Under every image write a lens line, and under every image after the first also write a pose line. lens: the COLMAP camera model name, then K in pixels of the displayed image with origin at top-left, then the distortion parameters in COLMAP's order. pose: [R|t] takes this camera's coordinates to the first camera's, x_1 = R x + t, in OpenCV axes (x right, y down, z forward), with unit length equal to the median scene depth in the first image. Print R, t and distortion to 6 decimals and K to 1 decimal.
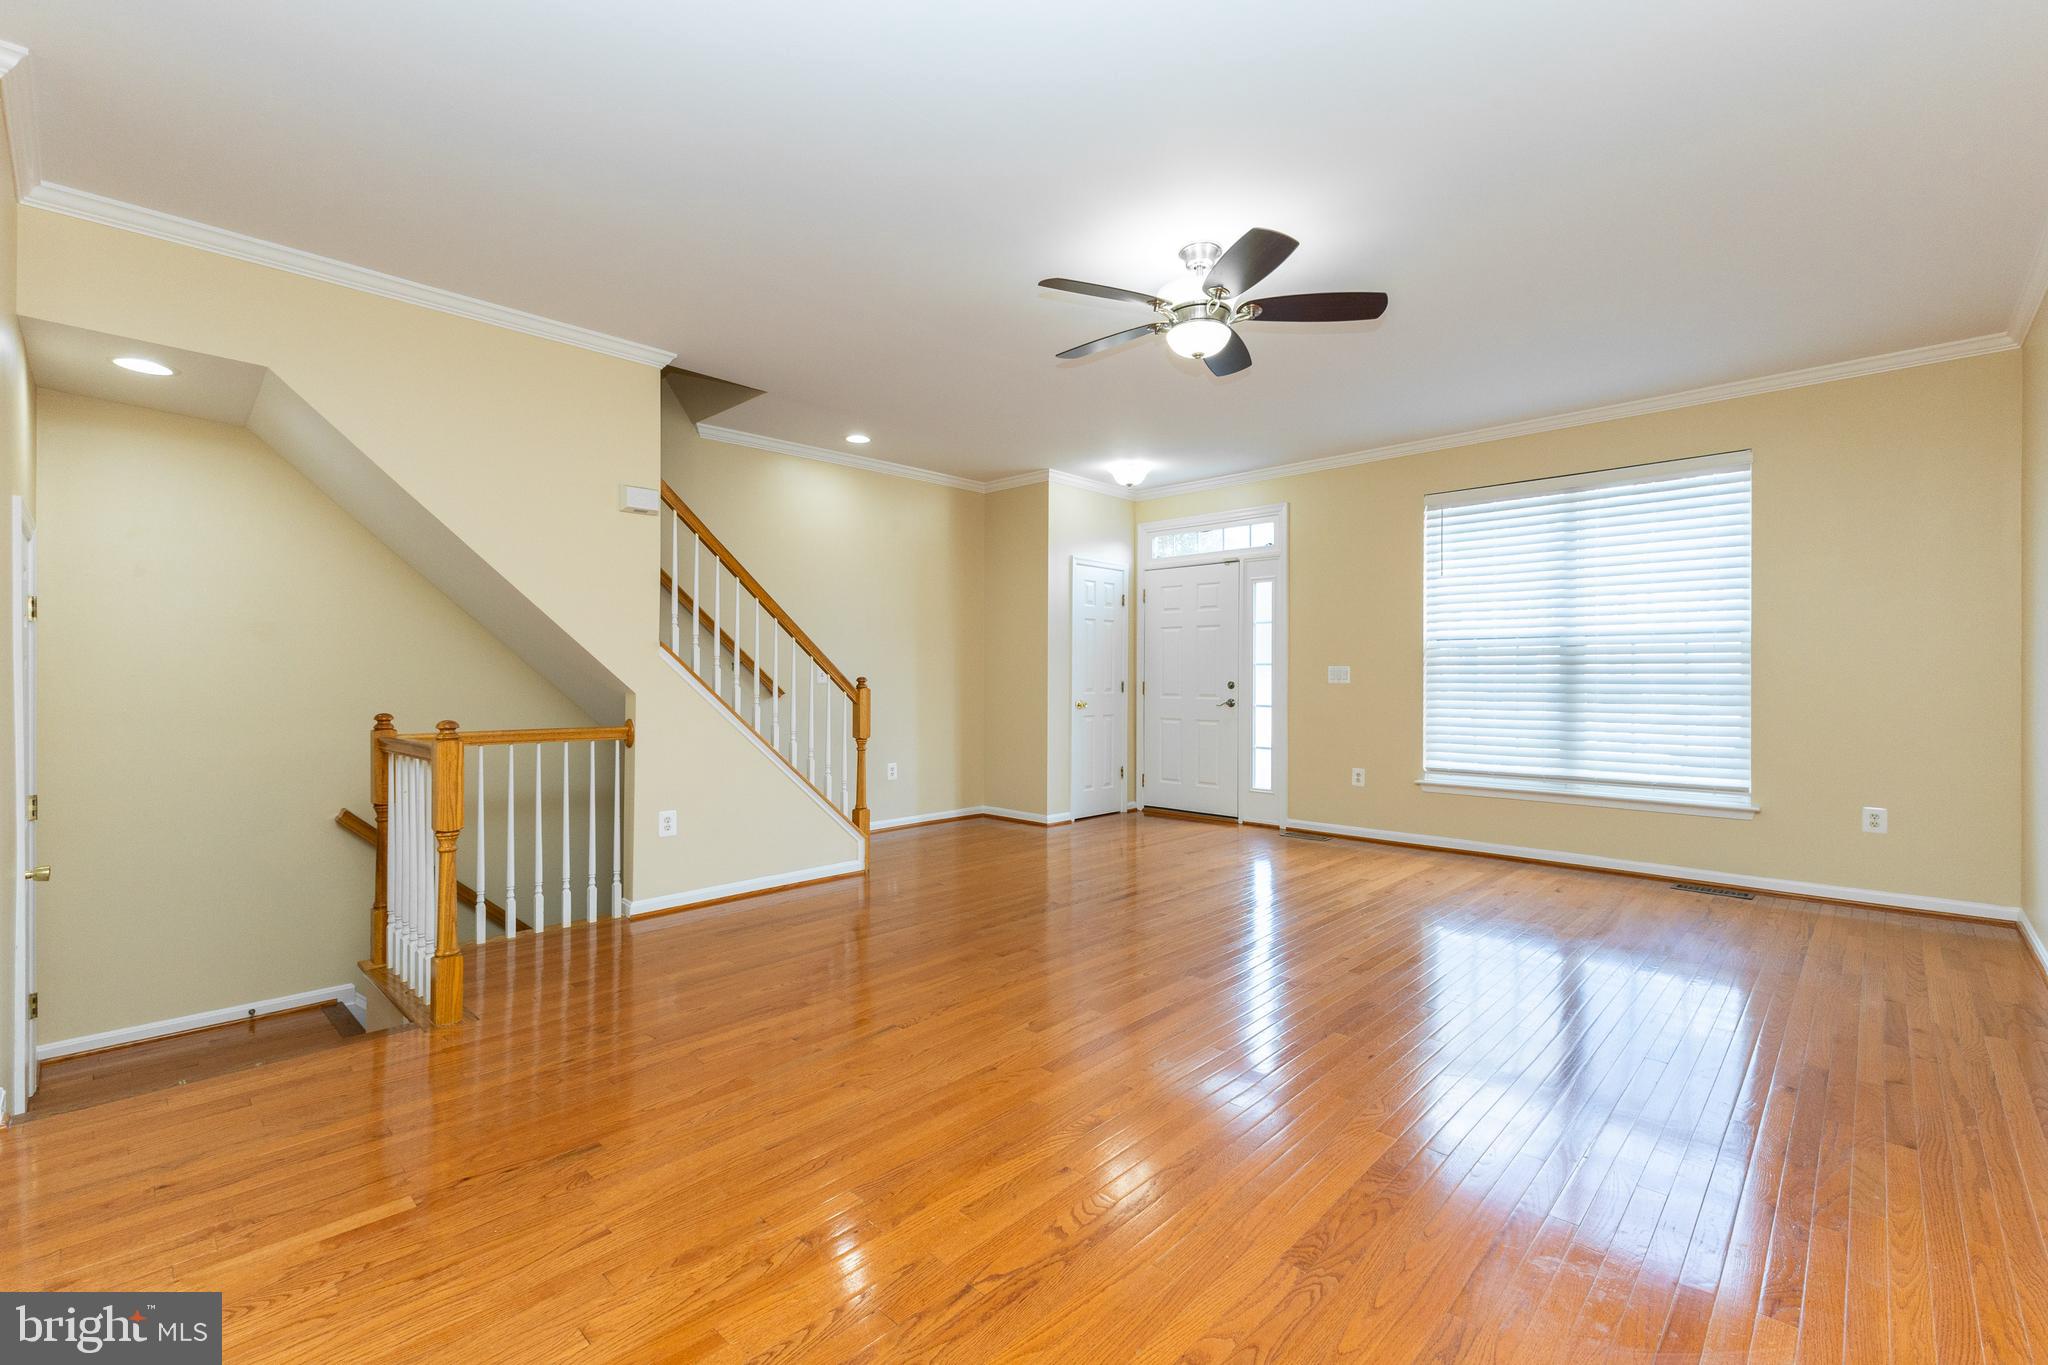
lens RADIAL K [[892.3, 0, 1020.6], [0, 892.3, 676.1], [0, 0, 1]] dist [0.008811, 0.000021]
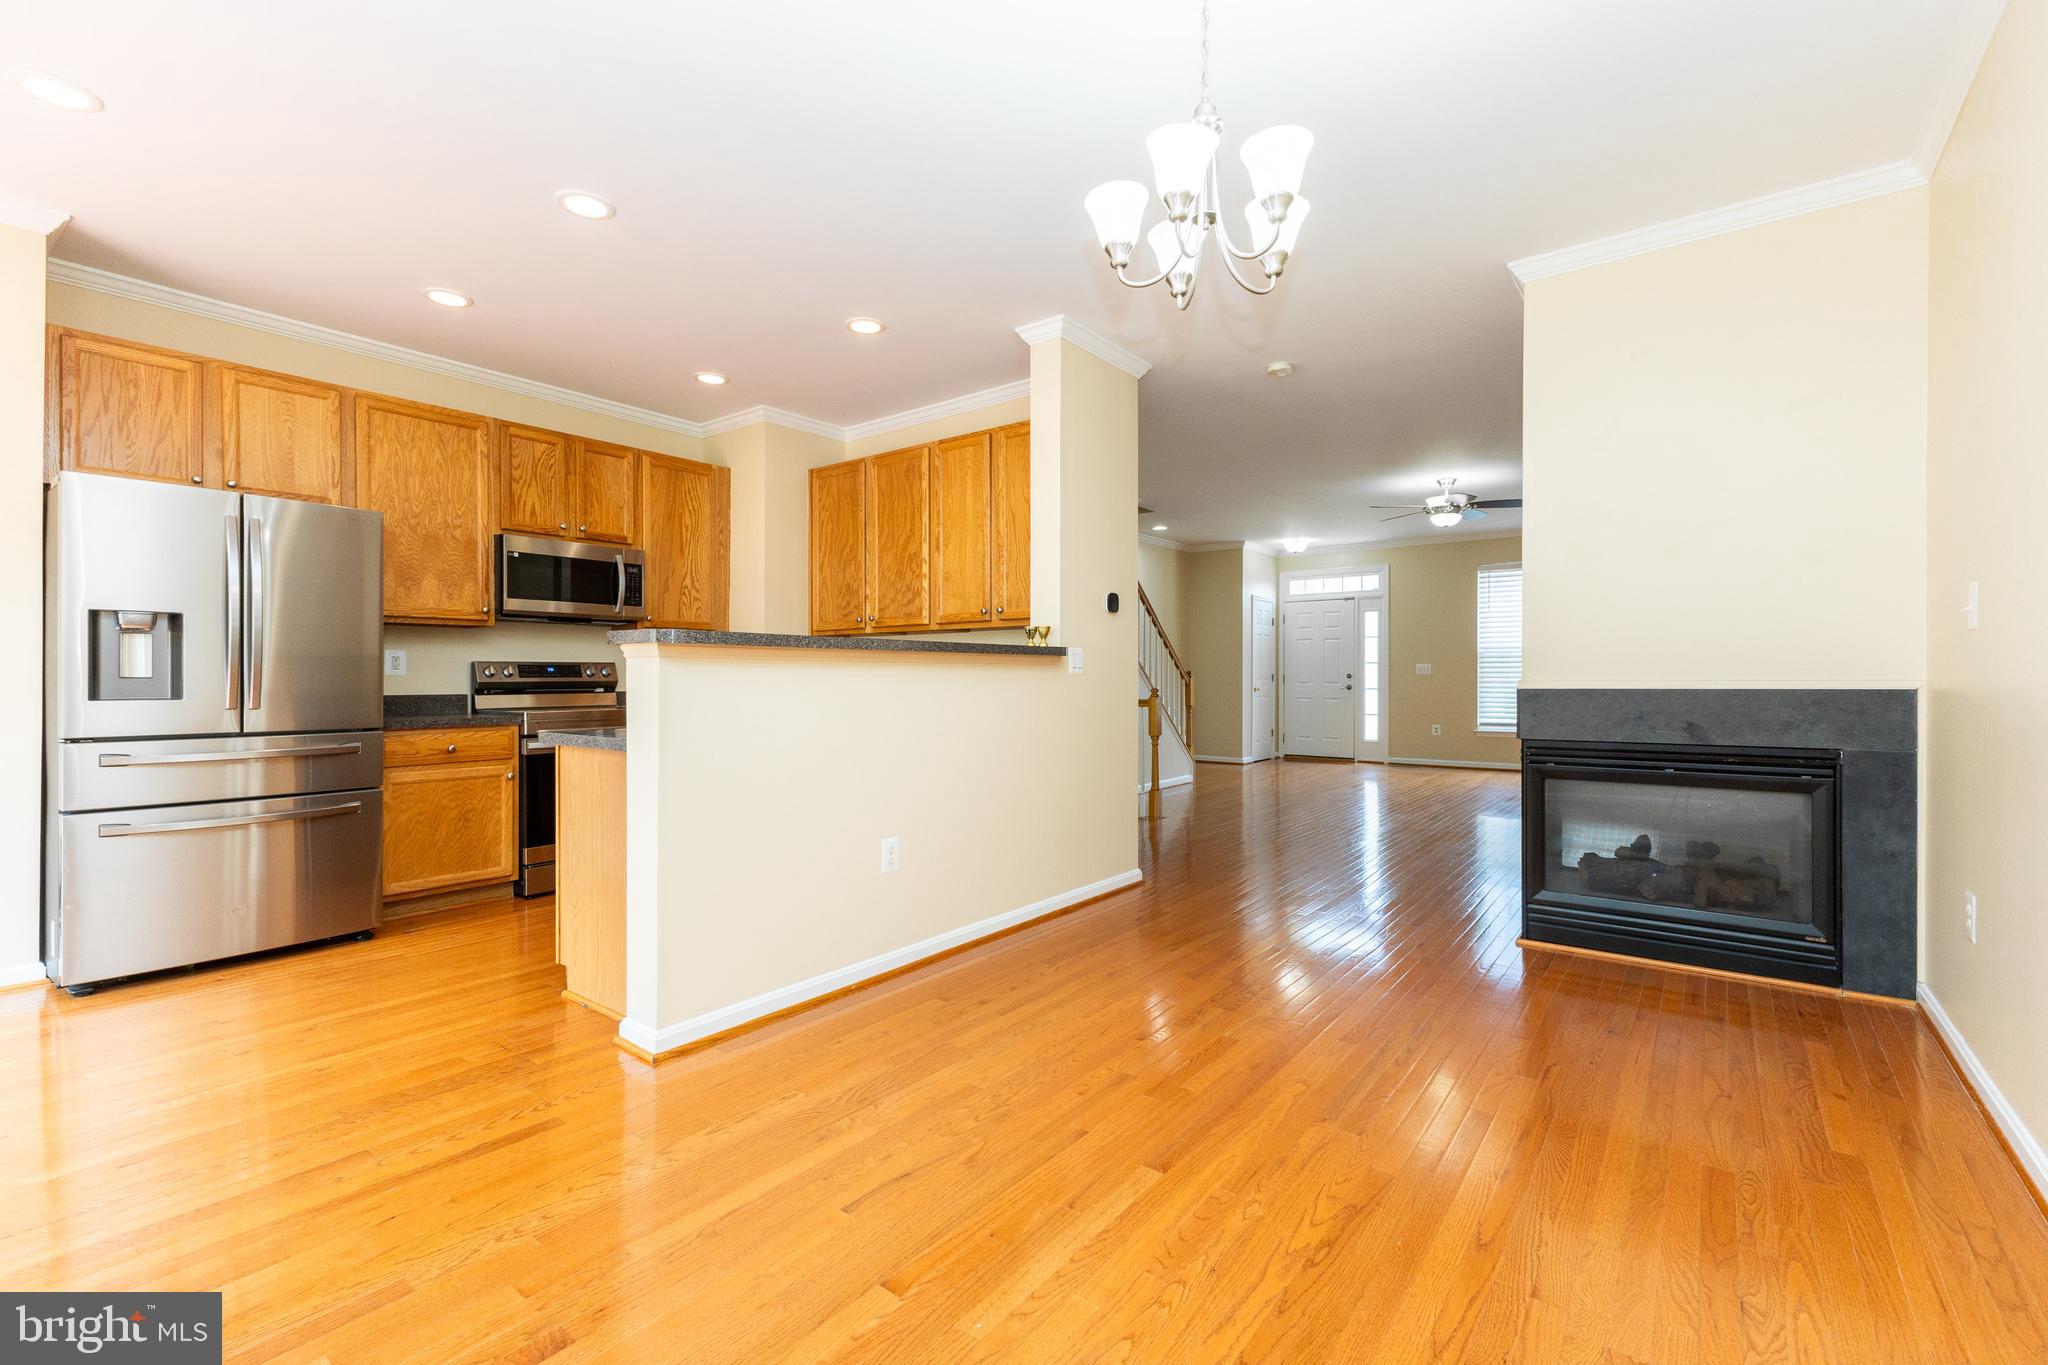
lens RADIAL K [[892.3, 0, 1021.0], [0, 892.3, 672.7], [0, 0, 1]] dist [0.008811, 0.000021]
pose [[0.993684, -0.004519, 0.112123, -0.539988], [0.004620, 0.999989, -0.000638, 0.002826], [-0.112119, 0.001152, 0.993694, -0.536855]]
